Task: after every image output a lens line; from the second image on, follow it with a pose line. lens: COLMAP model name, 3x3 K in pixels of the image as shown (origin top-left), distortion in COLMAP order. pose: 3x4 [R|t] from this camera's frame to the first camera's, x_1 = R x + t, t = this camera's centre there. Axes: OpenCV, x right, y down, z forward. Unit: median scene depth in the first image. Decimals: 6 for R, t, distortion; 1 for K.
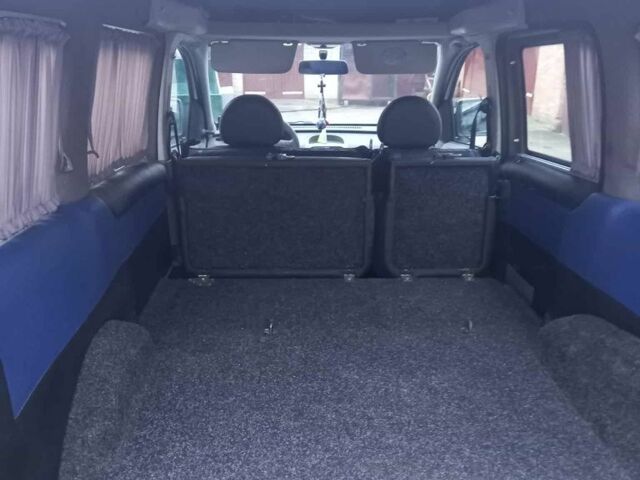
lens RADIAL K [[577.7, 0, 320.0], [0, 577.7, 240.0], [0, 0, 1]] dist [0.005665, -0.001352]
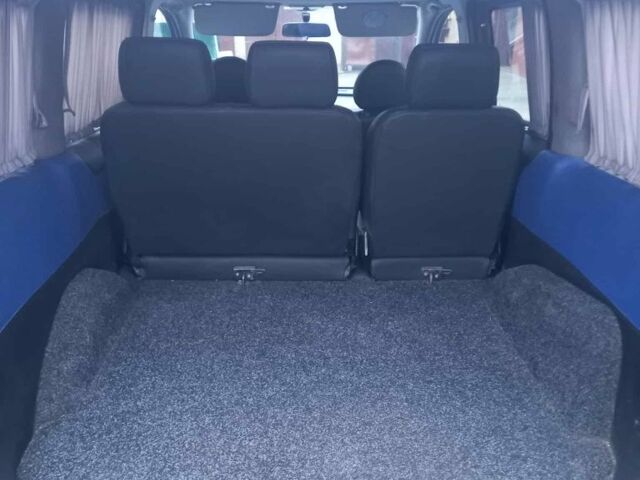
lens RADIAL K [[577.7, 0, 320.0], [0, 577.7, 240.0], [0, 0, 1]] dist [0.005665, -0.001352]
pose [[0.999975, 0.003515, -0.006115, 0.078837], [-0.003167, 0.998425, 0.056007, 0.026096], [0.006302, -0.055986, 0.998412, -0.071317]]
